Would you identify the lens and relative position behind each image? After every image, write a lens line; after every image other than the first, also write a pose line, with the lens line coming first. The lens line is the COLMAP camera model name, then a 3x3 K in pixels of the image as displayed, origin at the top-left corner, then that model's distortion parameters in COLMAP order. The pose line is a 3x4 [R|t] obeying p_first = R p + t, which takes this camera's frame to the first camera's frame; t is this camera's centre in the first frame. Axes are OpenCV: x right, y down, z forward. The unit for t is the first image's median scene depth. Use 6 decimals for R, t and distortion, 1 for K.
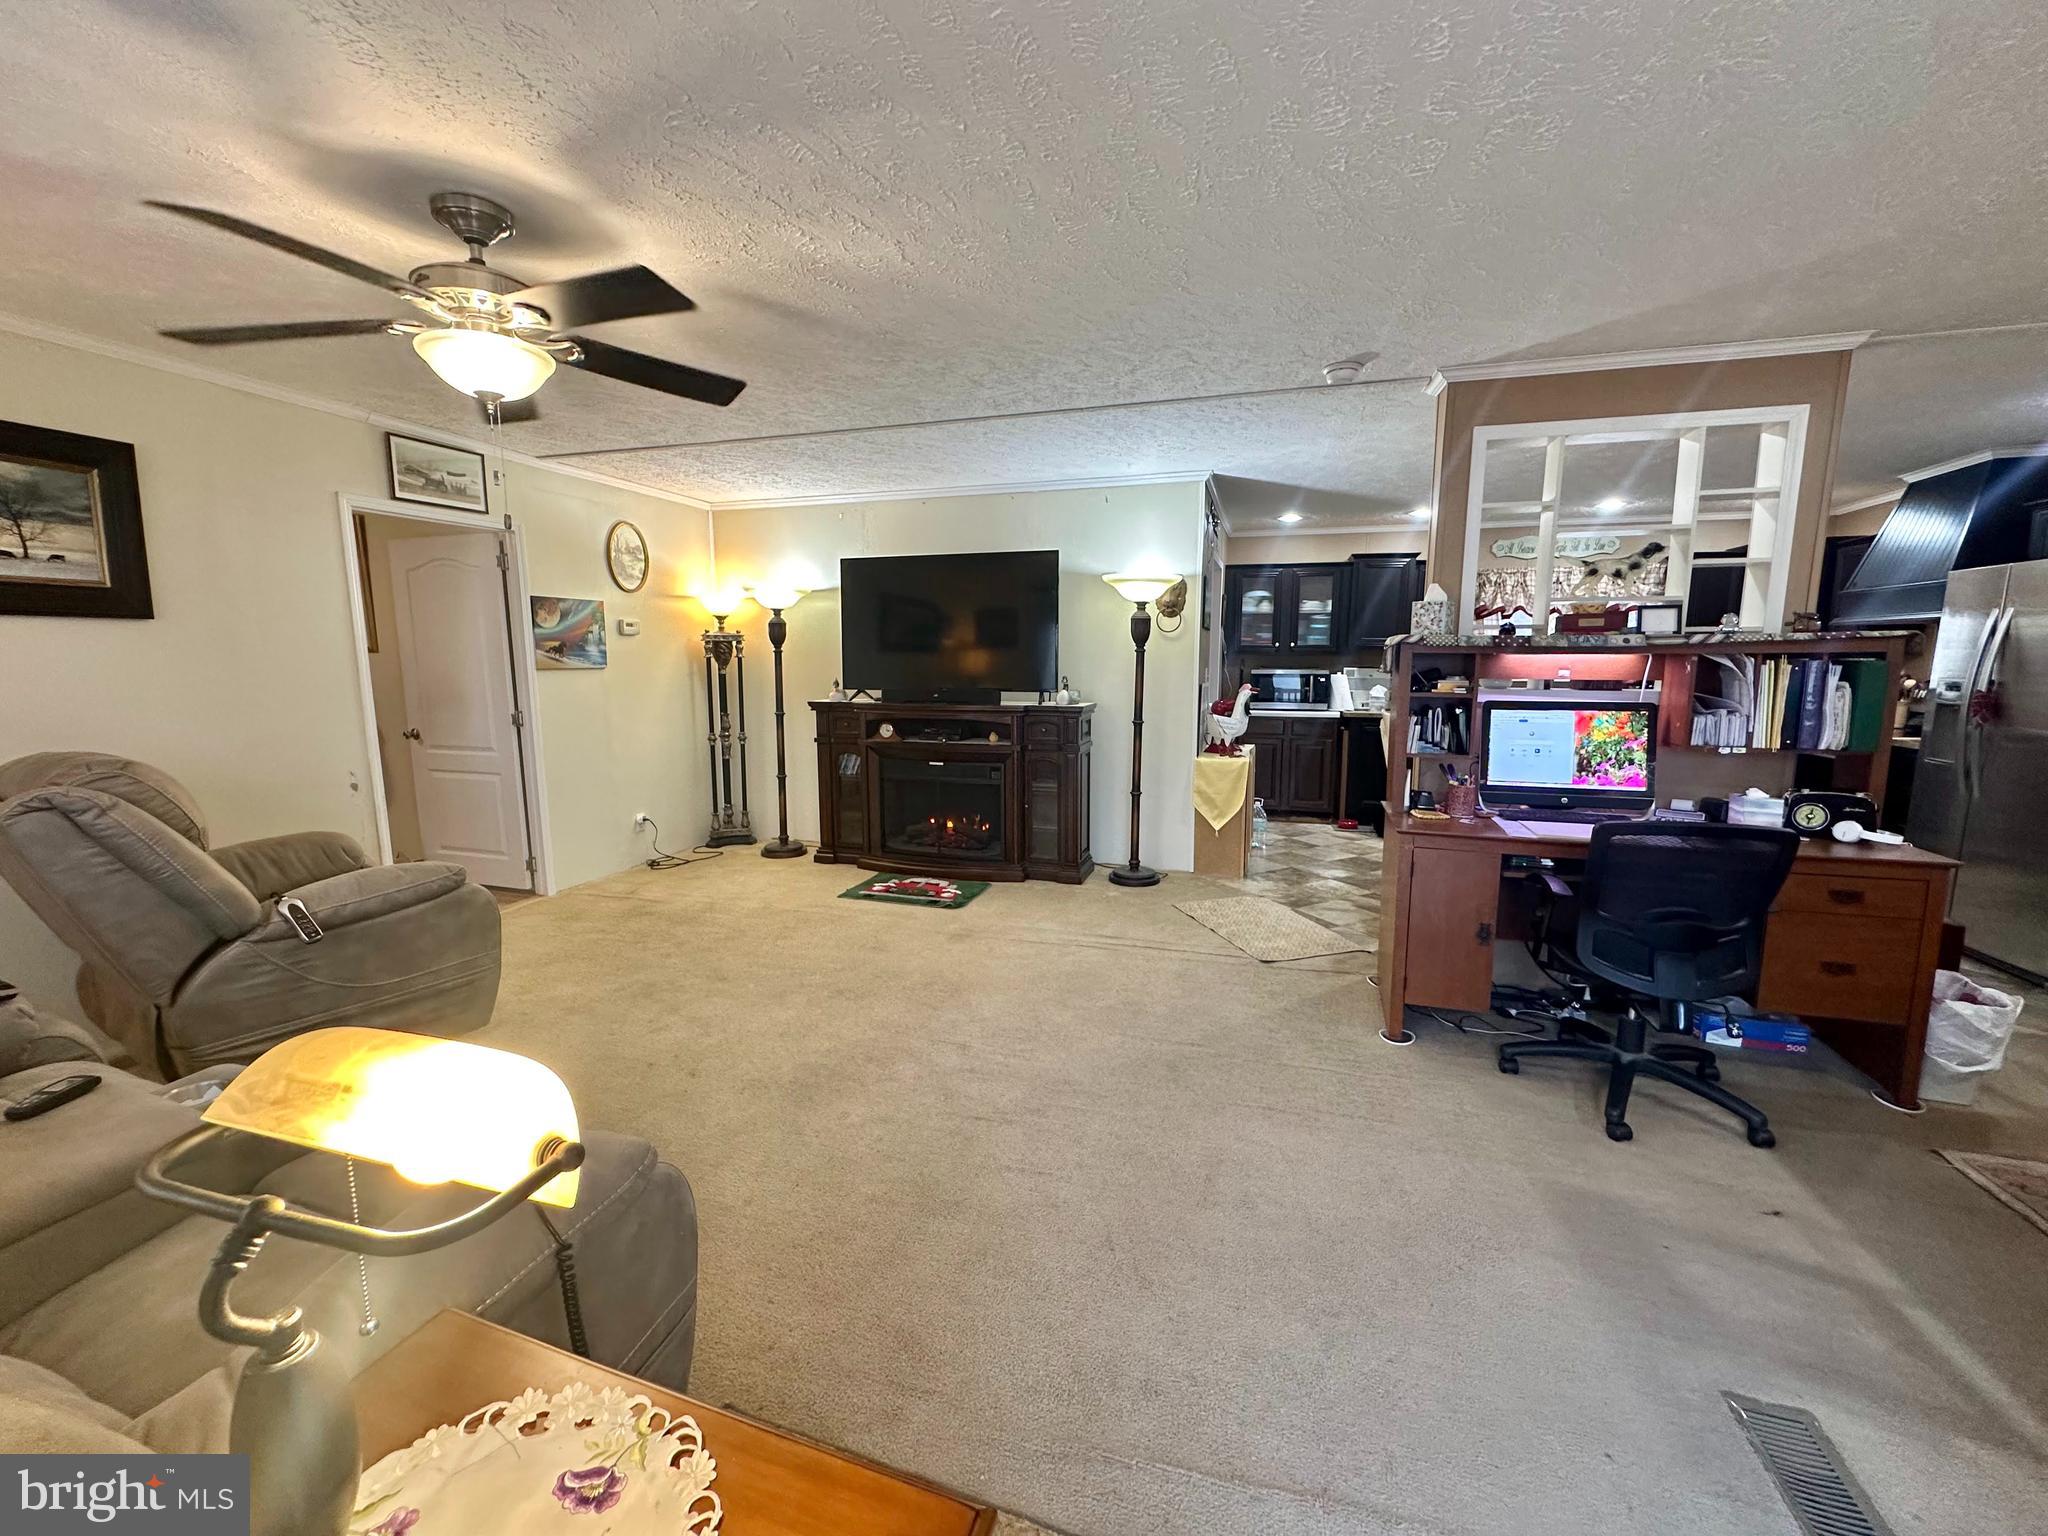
lens RADIAL K [[819.2, 0, 1024.3], [0, 819.2, 768.4], [0, 0, 1]] dist [-0.005261, 0.001275]
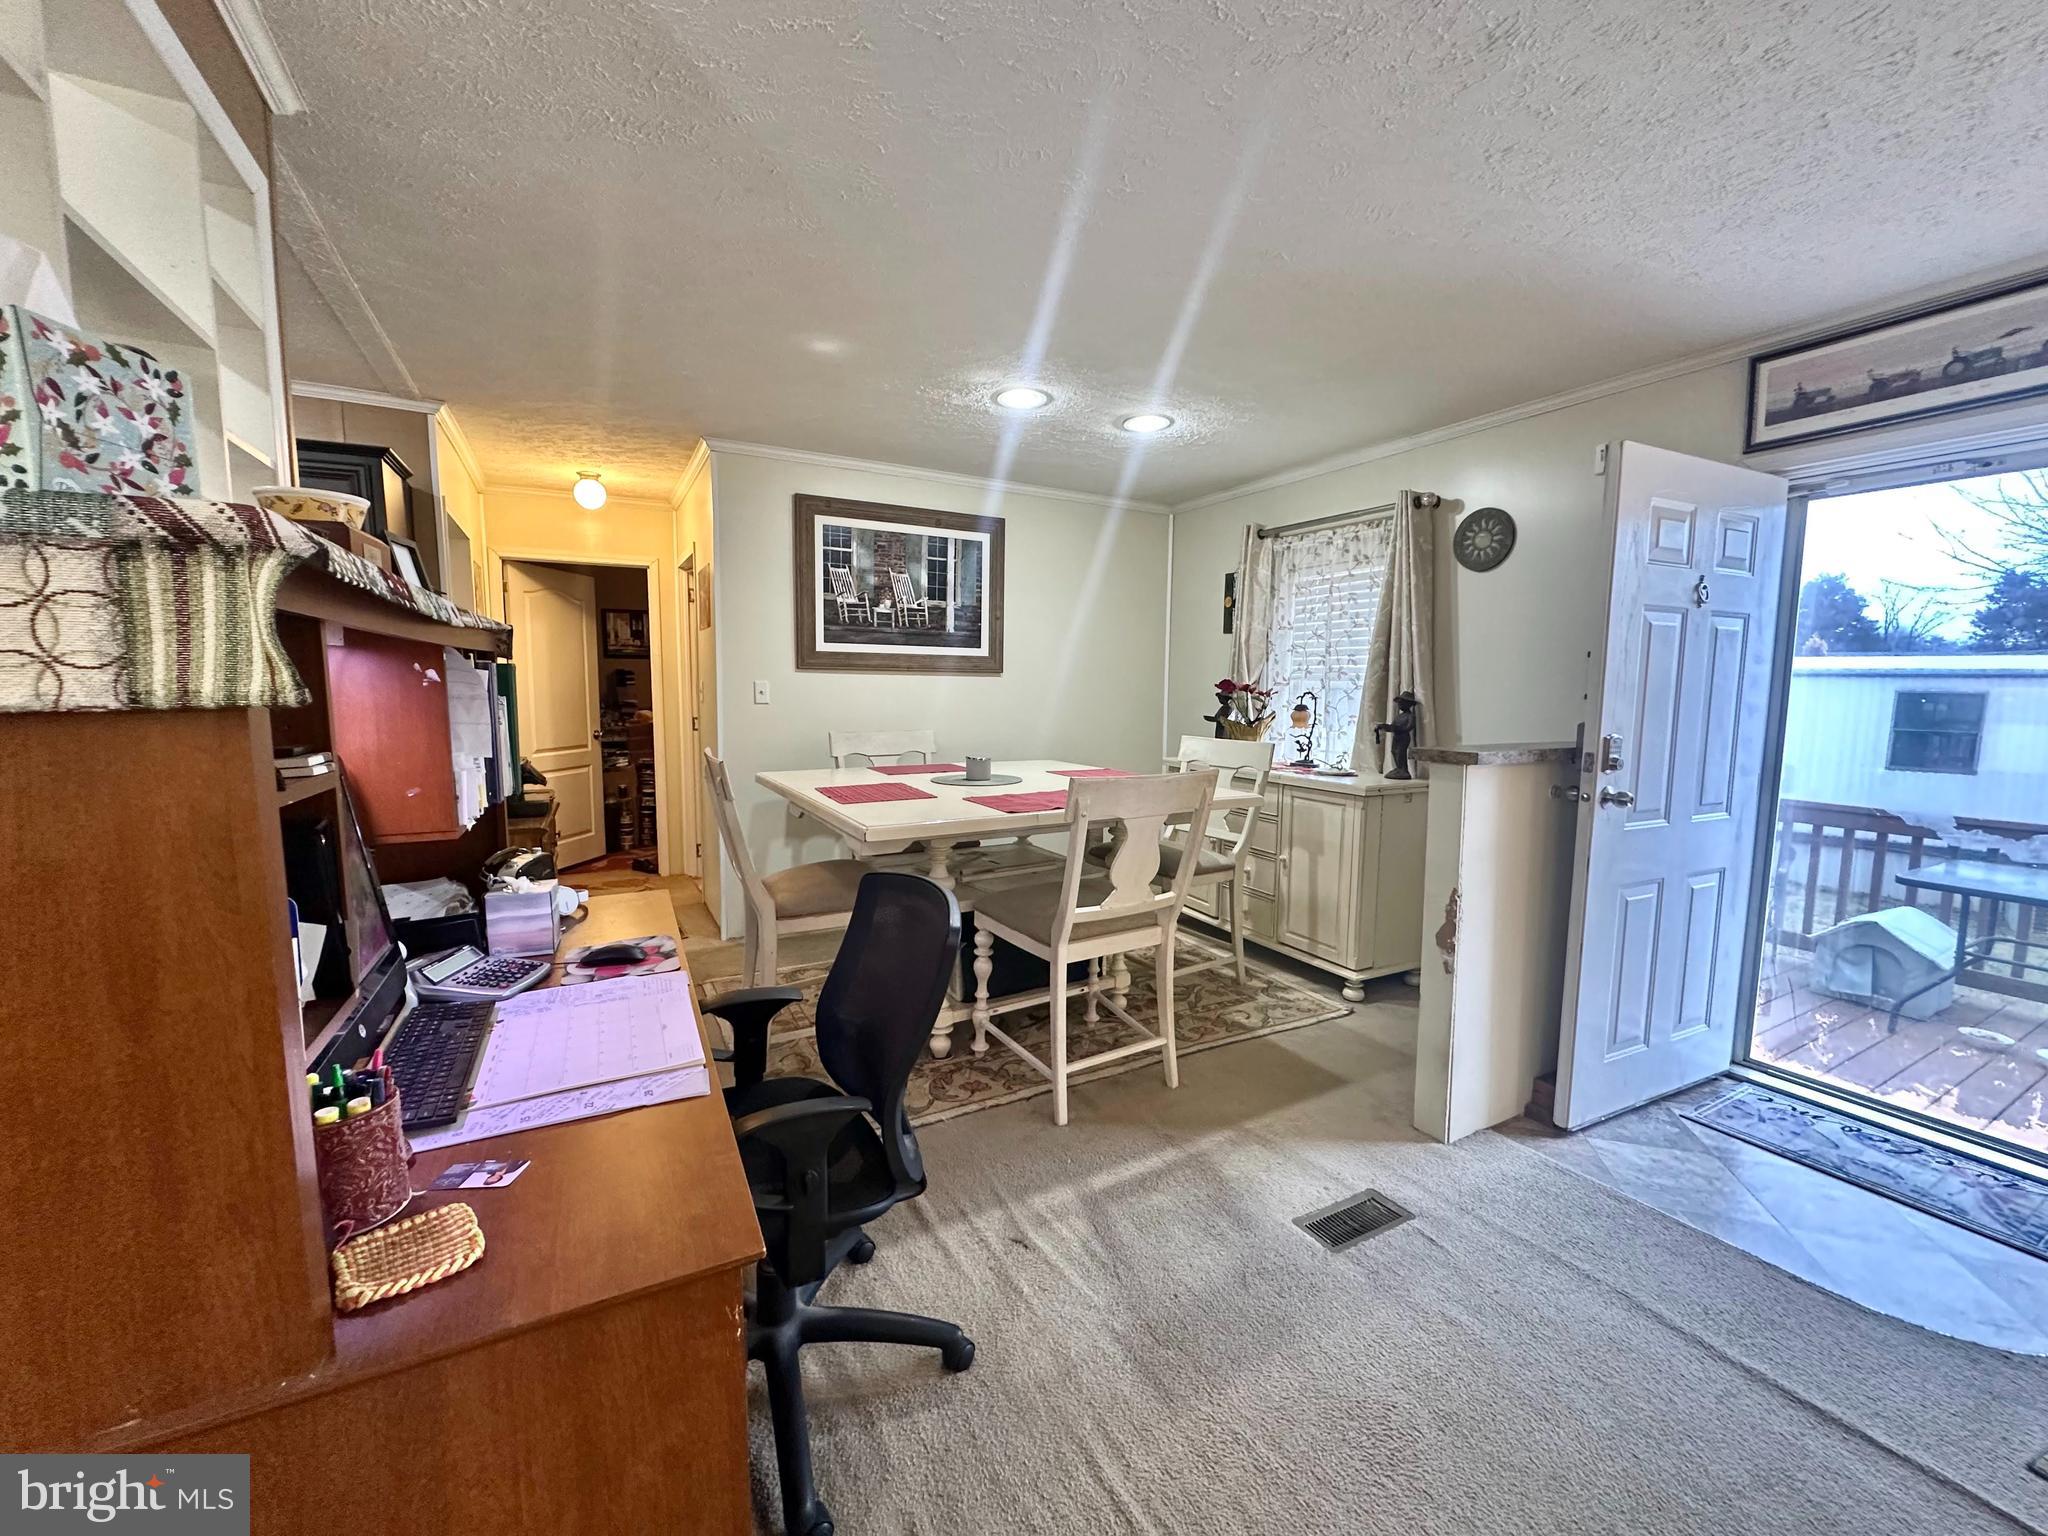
lens RADIAL K [[819.2, 0, 1024.3], [0, 819.2, 768.4], [0, 0, 1]] dist [-0.005261, 0.001275]
pose [[-0.712736, -0.078799, 0.696992, 0.143603], [0.090574, 0.975012, 0.202850, -0.094036], [-0.695560, 0.207708, -0.687789, 0.763530]]
